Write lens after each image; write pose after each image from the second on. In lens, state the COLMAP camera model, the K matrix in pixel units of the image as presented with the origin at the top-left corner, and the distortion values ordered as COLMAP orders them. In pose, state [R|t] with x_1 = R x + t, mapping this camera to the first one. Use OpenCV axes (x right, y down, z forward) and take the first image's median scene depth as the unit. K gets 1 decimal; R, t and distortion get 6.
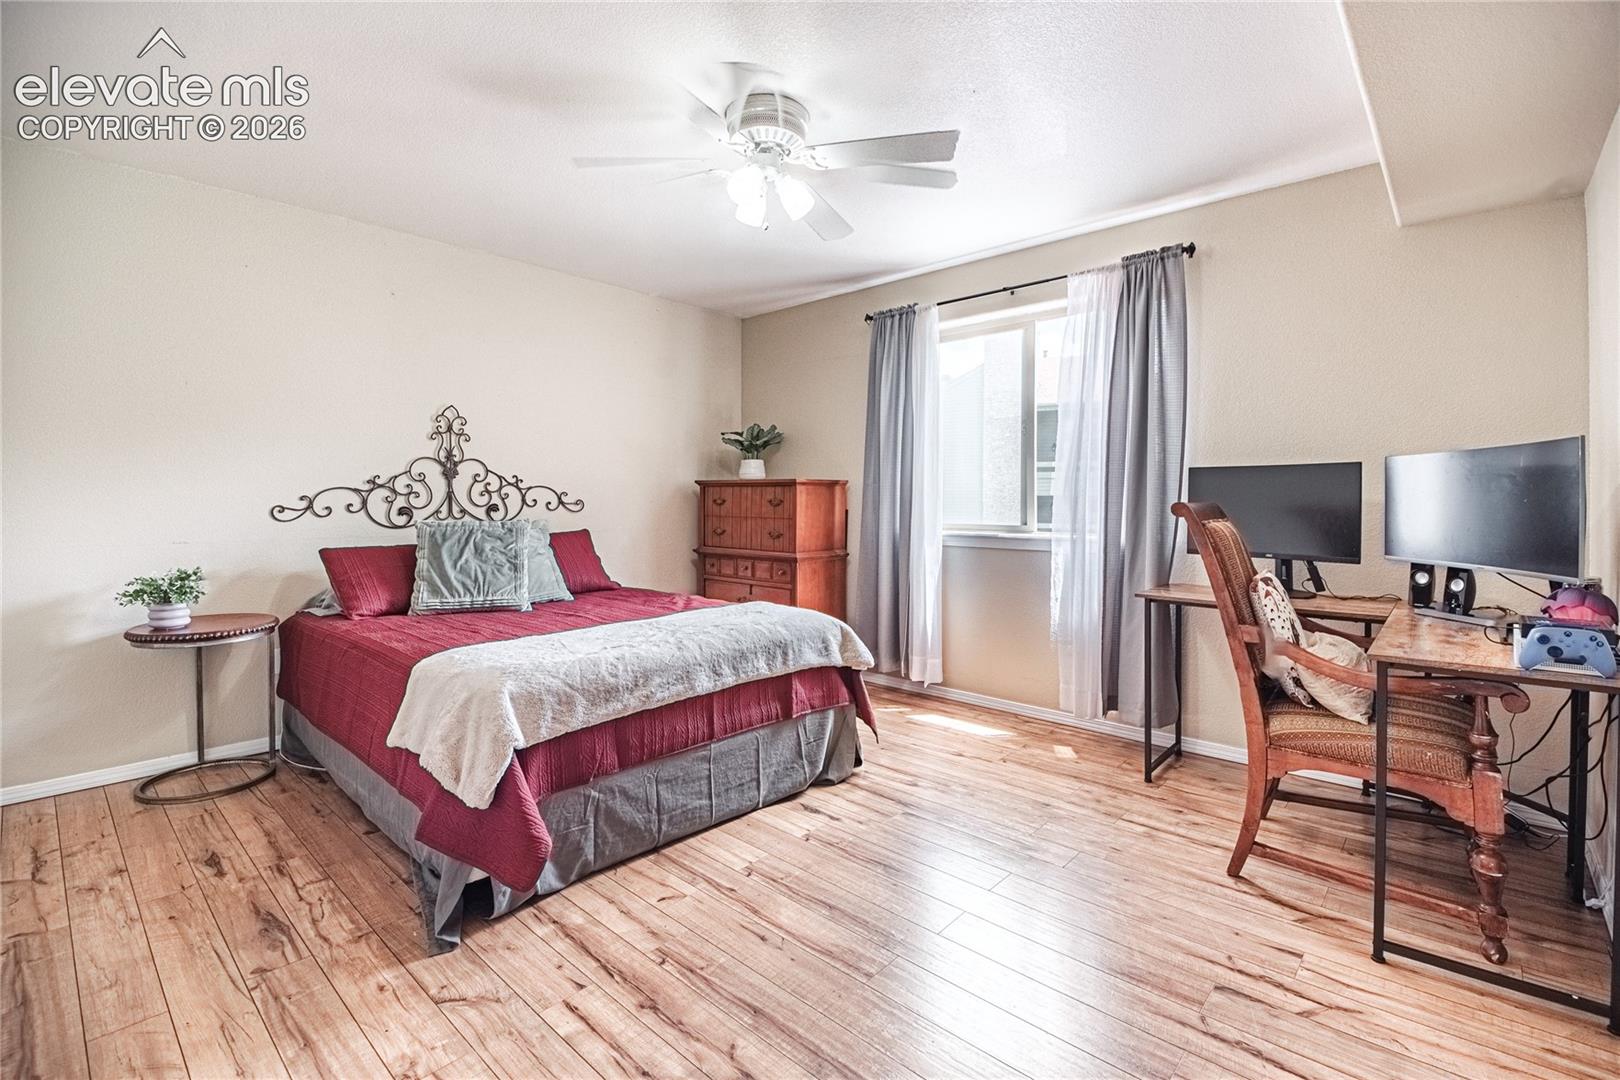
lens RADIAL K [[727.2, 0, 785.3], [0, 727.2, 501.9], [0, 0, 1]] dist [0.020041, -0.025498]
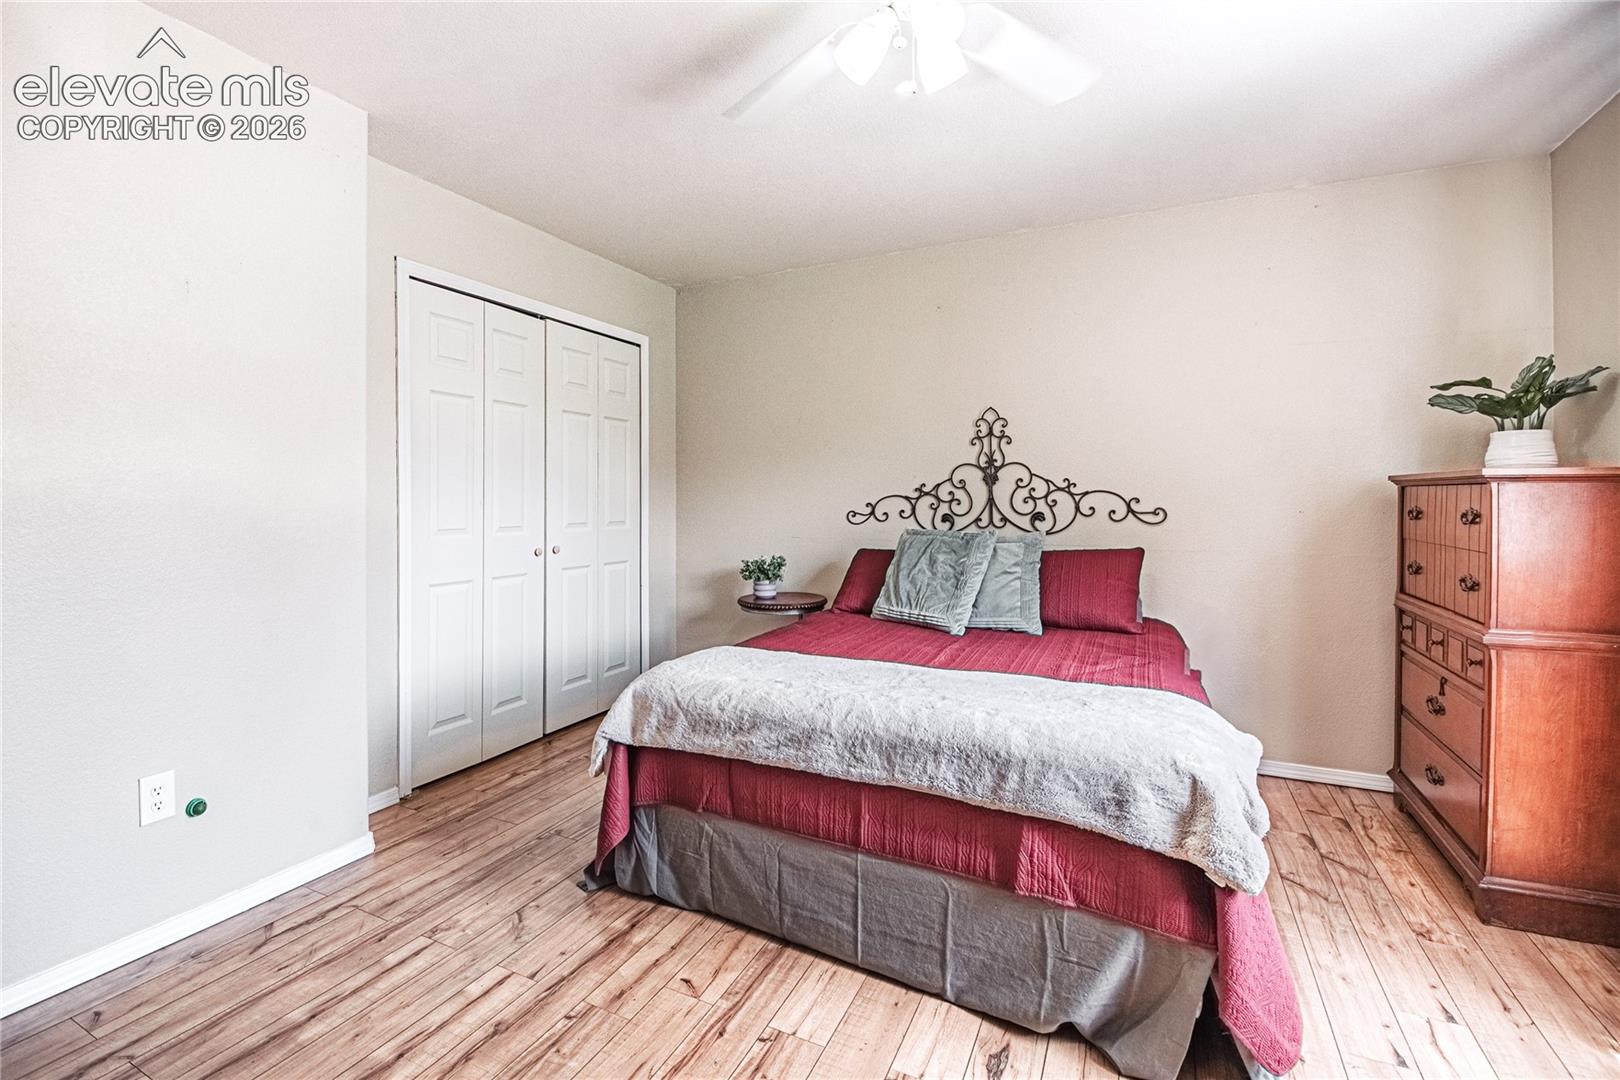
lens RADIAL K [[727.2, 0, 785.3], [0, 727.2, 501.9], [0, 0, 1]] dist [0.020041, -0.025498]
pose [[0.267796, 0.002327, -0.963473, 0.444715], [-0.004104, 0.999991, 0.001274, -0.011399], [0.963467, 0.003613, 0.267803, 0.573065]]
